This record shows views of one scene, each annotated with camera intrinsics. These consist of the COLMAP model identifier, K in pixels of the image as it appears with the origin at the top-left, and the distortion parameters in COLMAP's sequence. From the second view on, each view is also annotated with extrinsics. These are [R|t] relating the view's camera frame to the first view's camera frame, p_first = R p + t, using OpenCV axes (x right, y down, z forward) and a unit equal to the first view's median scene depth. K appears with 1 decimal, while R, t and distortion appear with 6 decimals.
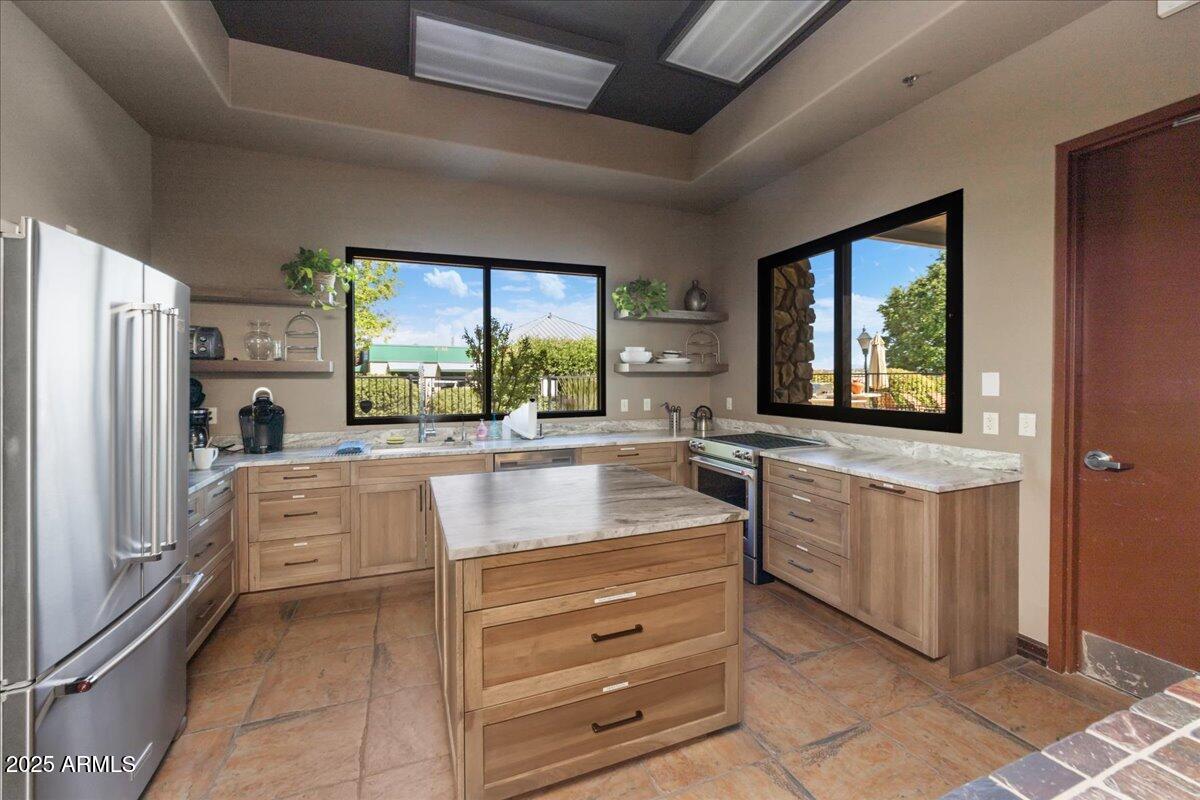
lens RADIAL K [[491.2, 0, 600.8], [0, 491.2, 381.9], [0, 0, 1]] dist [0.000372, 0.000000]
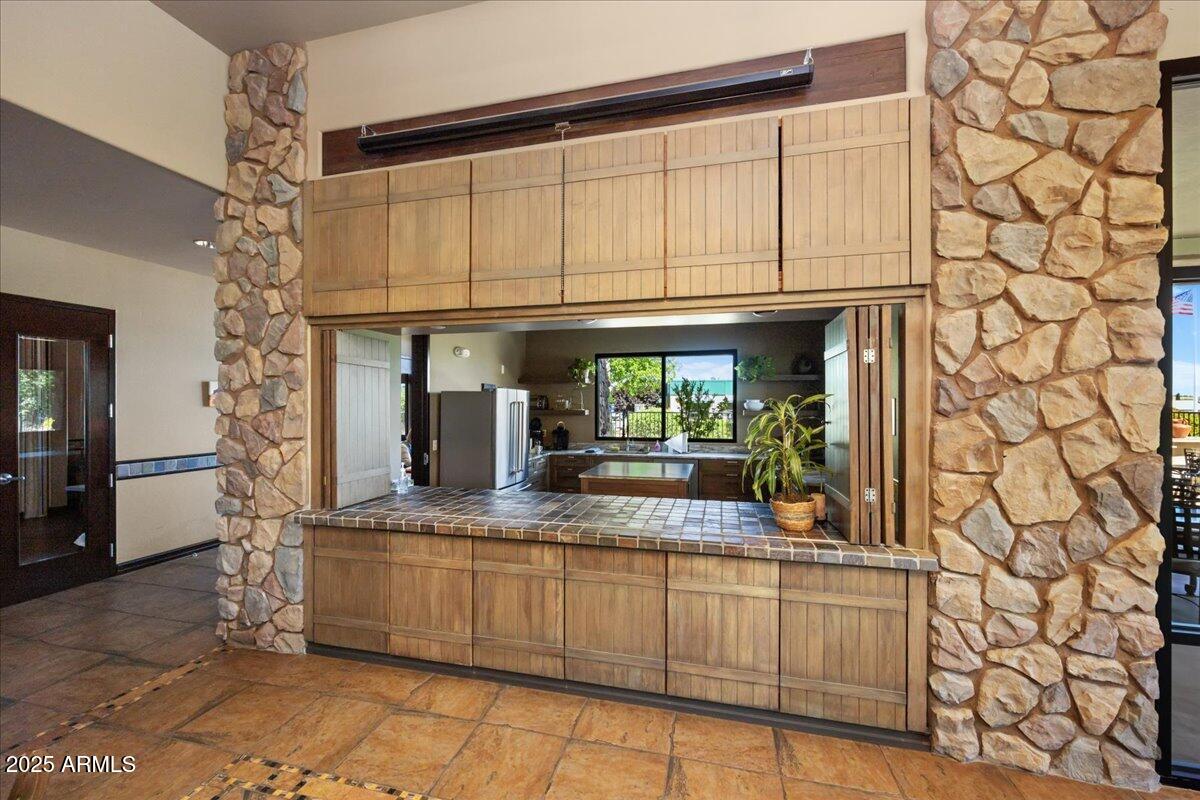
lens RADIAL K [[481.7, 0, 601.0], [0, 481.7, 404.2], [0, 0, 1]] dist [-0.002811, -0.000256]
pose [[0.828925, 0.003490, -0.559349, 0.608233], [-0.006882, 0.999968, -0.003959, -0.052889], [0.559317, 0.007131, 0.828923, -0.632967]]
